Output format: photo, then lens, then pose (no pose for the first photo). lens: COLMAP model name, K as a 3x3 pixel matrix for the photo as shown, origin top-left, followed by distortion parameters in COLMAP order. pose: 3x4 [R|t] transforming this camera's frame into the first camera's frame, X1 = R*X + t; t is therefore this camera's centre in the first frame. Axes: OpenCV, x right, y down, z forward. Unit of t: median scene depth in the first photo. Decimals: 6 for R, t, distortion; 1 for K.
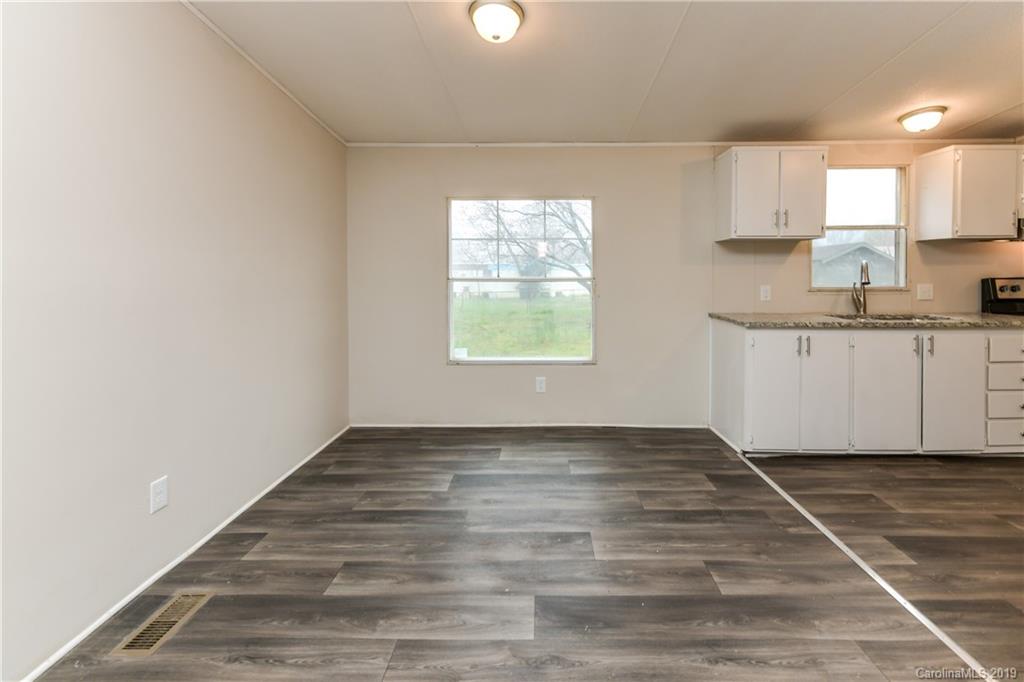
lens RADIAL K [[442.8, 0, 546.8], [0, 442.8, 278.8], [0, 0, 1]] dist [0.001659, -0.000270]
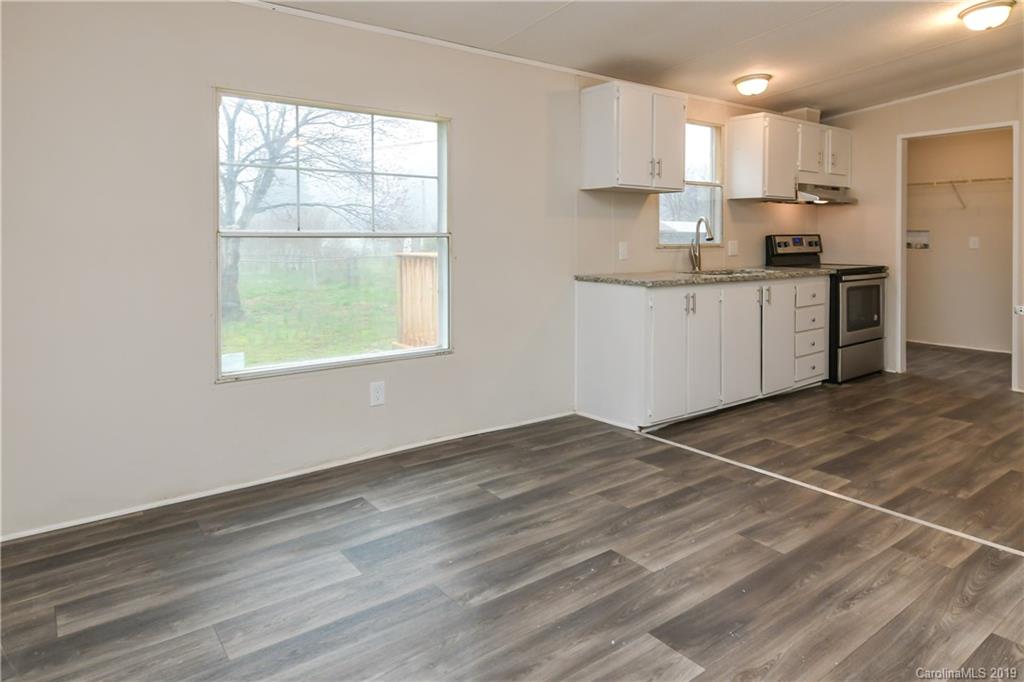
lens RADIAL K [[614.4, 0, 543.2], [0, 614.4, 245.5], [0, 0, 1]] dist [0.004064, -0.001243]
pose [[0.791266, -0.004920, 0.611452, -0.429739], [0.007131, 0.999974, -0.001181, 0.023885], [-0.611431, 0.005295, 0.791280, 0.138737]]
